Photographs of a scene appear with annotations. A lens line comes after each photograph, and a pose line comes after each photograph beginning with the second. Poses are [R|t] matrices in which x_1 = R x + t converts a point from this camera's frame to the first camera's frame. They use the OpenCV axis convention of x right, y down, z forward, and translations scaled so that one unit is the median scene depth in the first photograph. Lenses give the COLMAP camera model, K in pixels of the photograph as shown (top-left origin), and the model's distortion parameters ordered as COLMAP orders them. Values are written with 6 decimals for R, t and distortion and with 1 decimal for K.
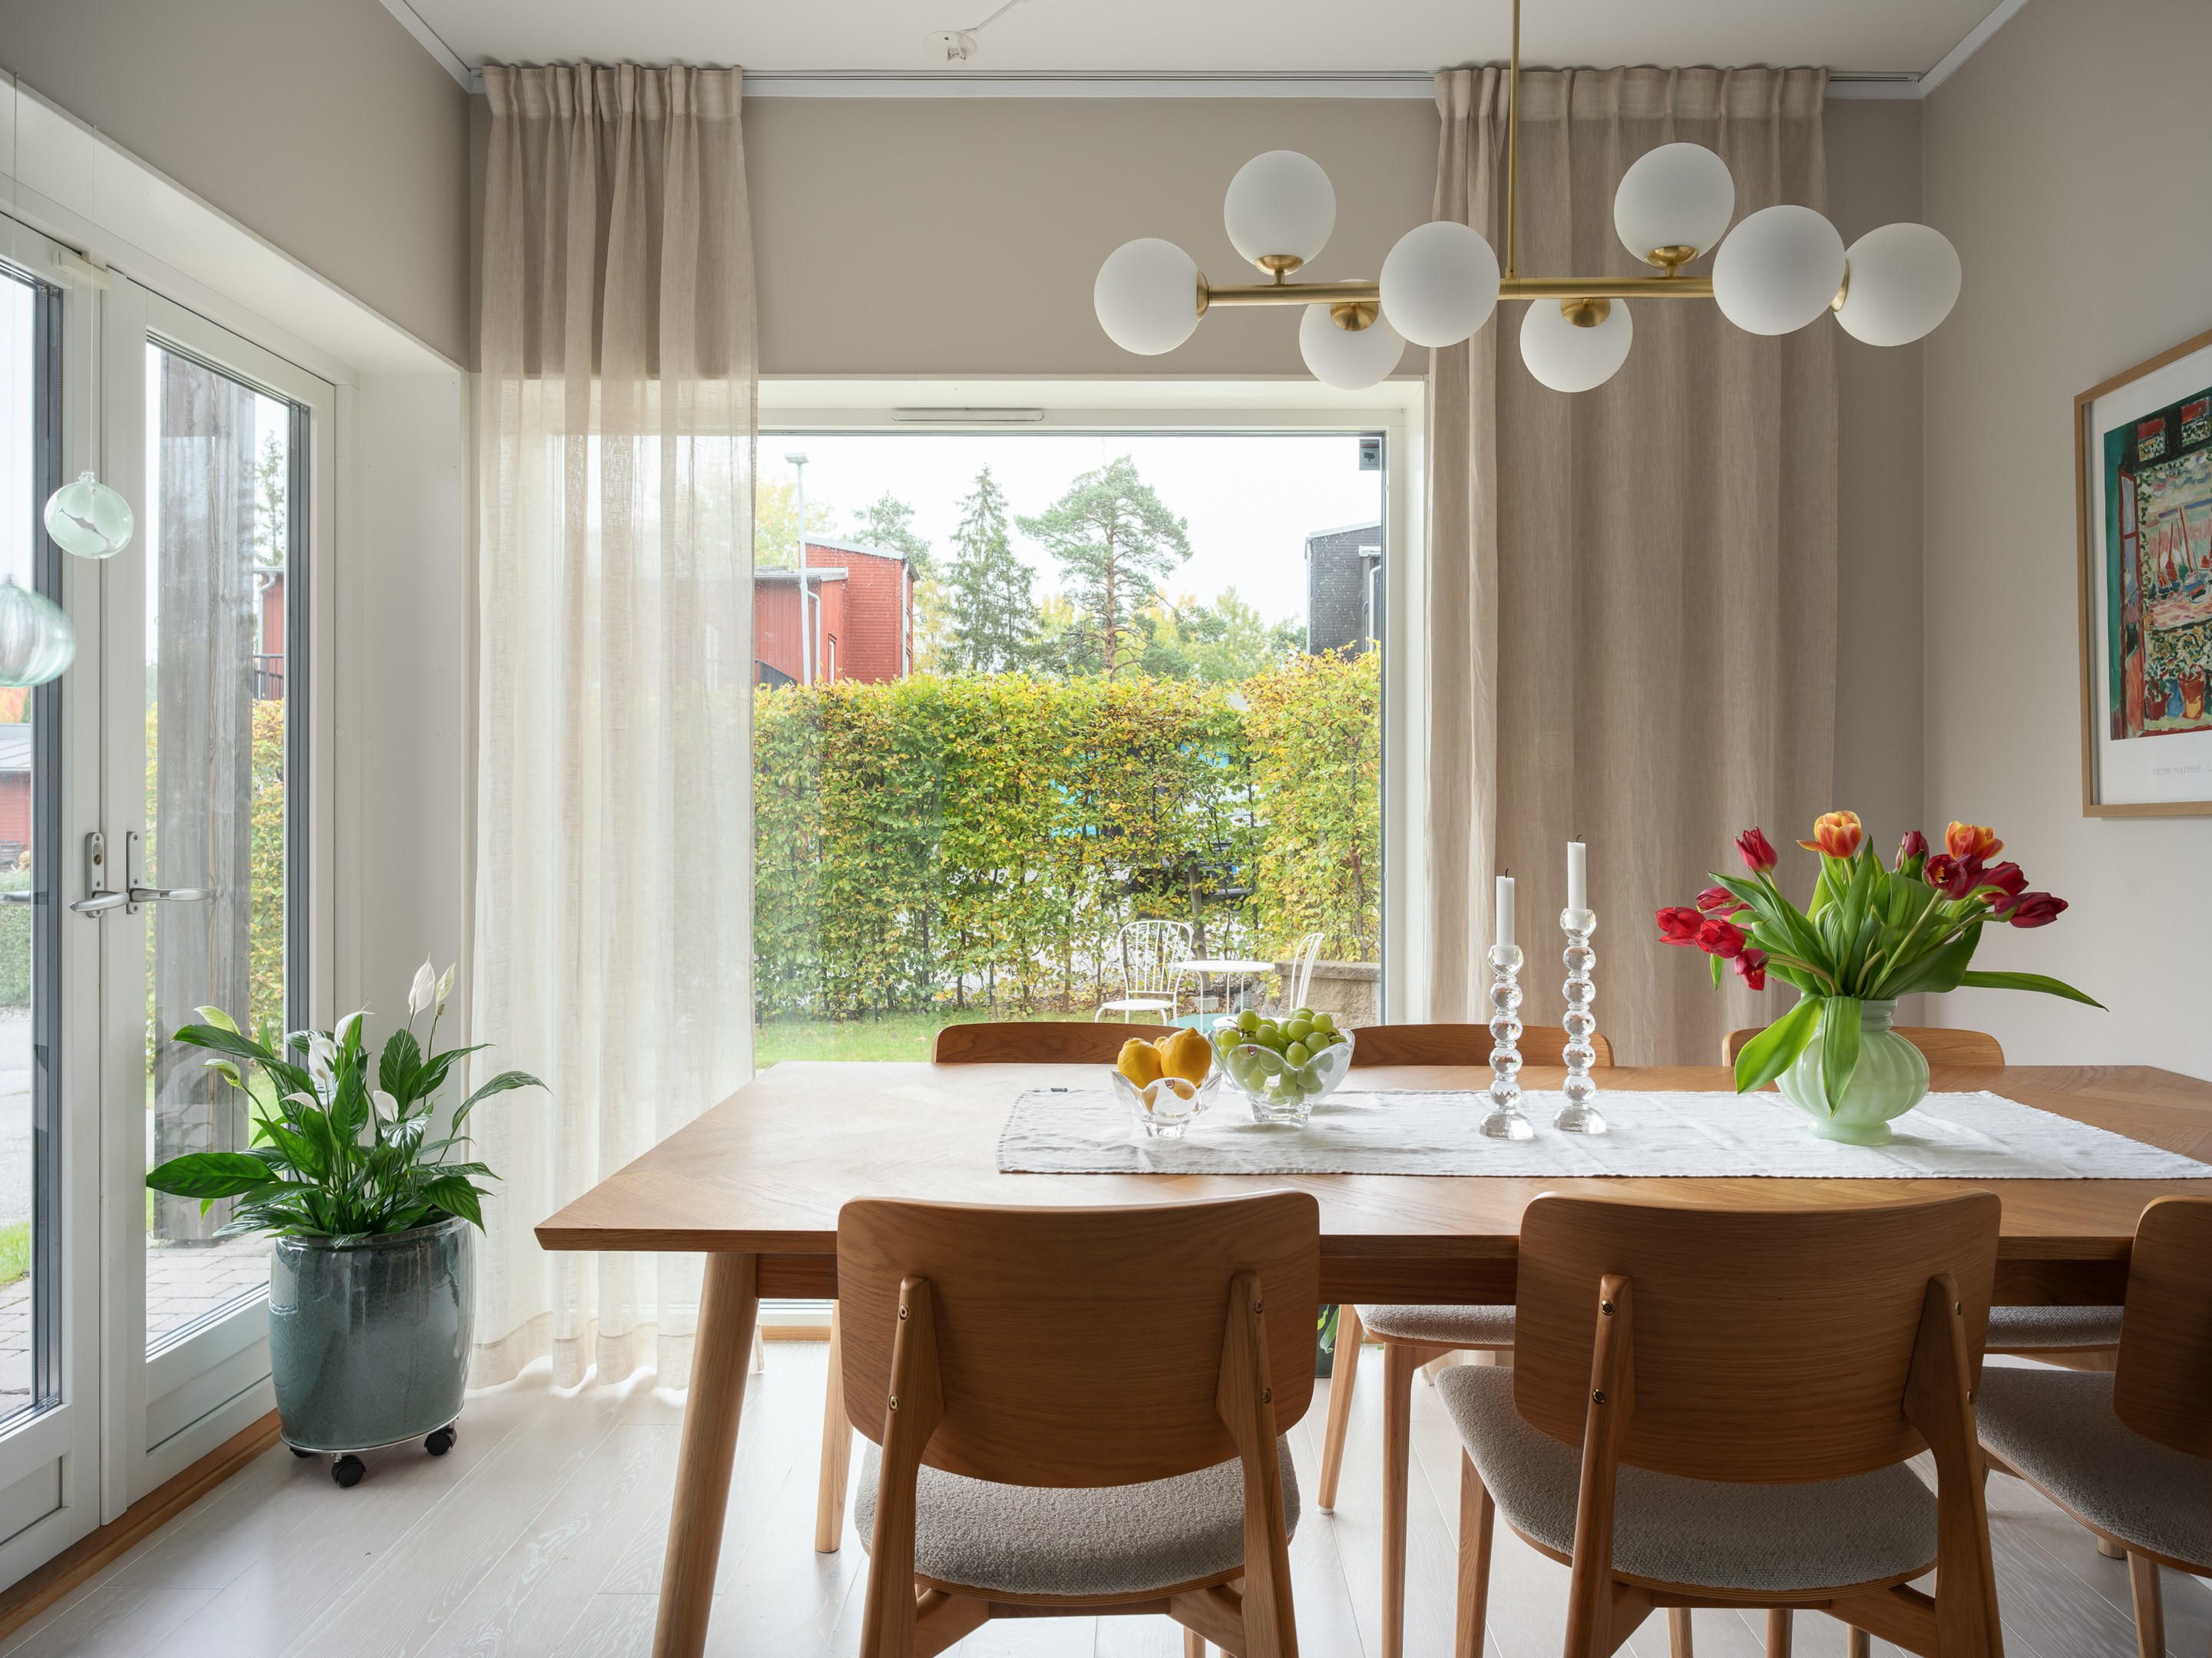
lens RADIAL K [[1477.8, 0, 1151.6], [0, 1477.8, 802.3], [0, 0, 1]] dist [-0.008733, 0.010963]
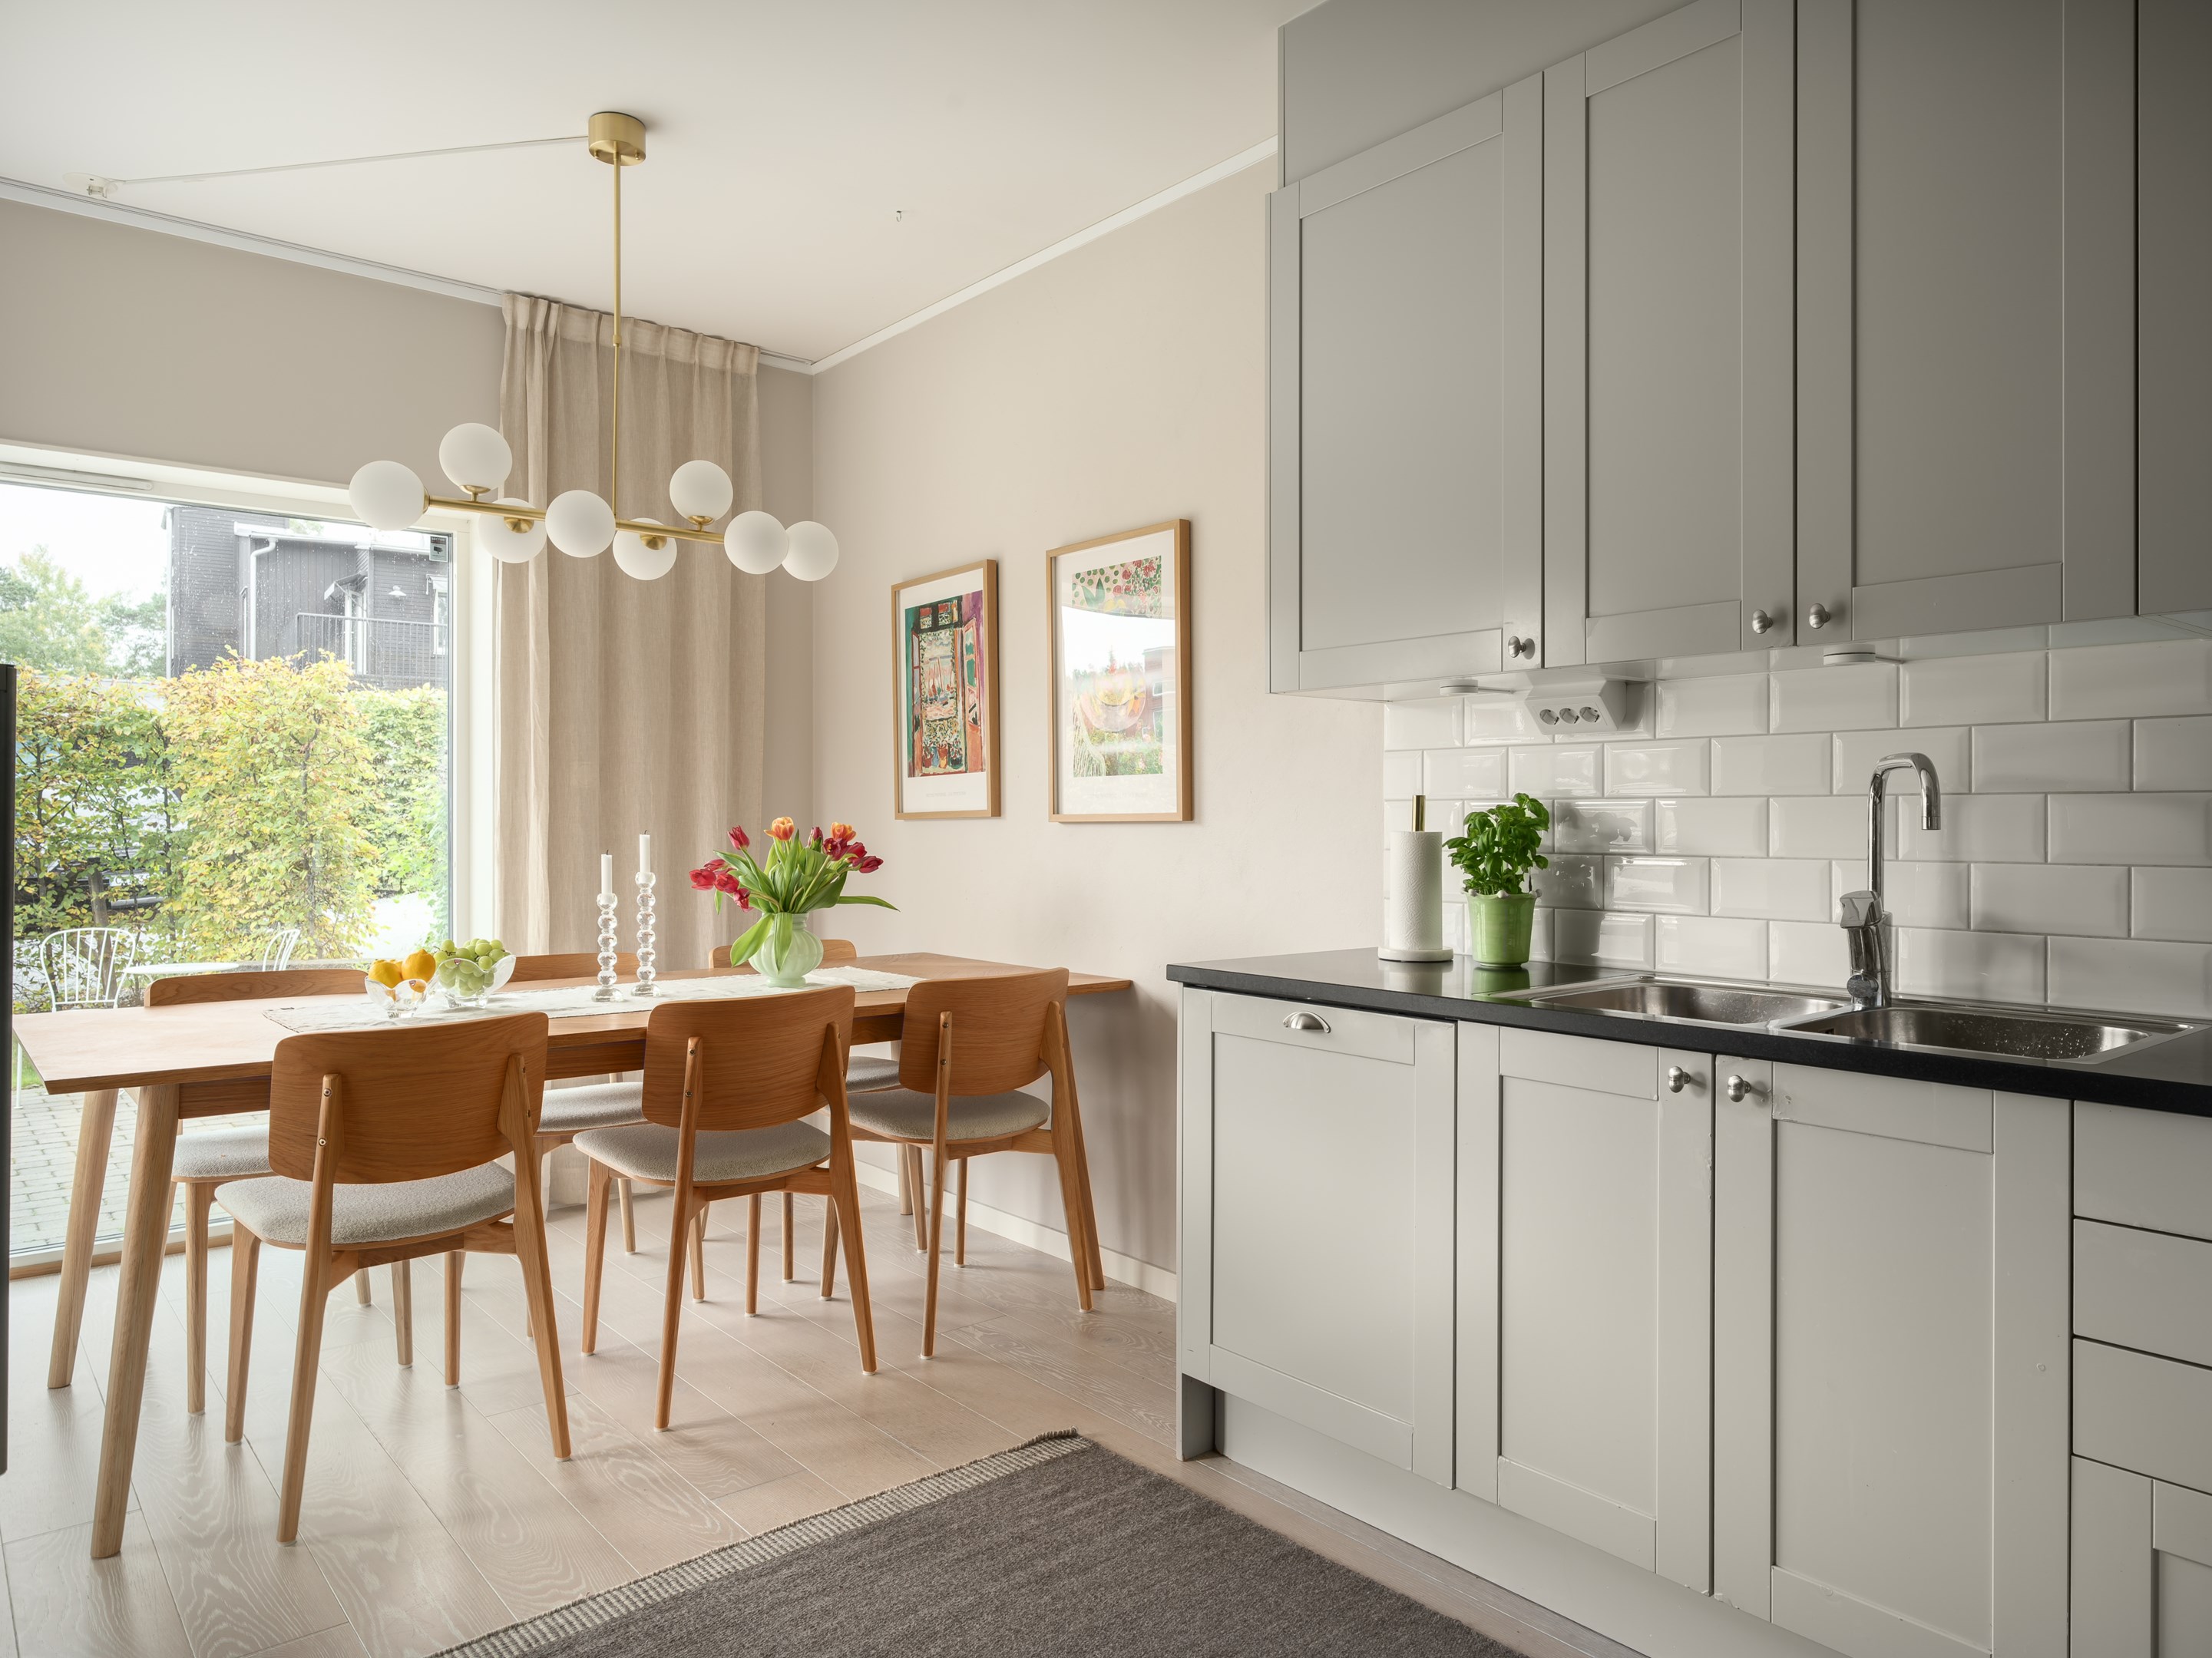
lens RADIAL K [[1477.8, 0, 1108.1], [0, 1477.8, 821.1], [0, 0, 1]] dist [-0.008733, 0.010963]
pose [[0.769933, -0.003845, 0.638113, -0.328023], [-0.003027, 0.999949, 0.009677, -0.006356], [-0.638117, -0.009382, 0.769882, -0.568945]]
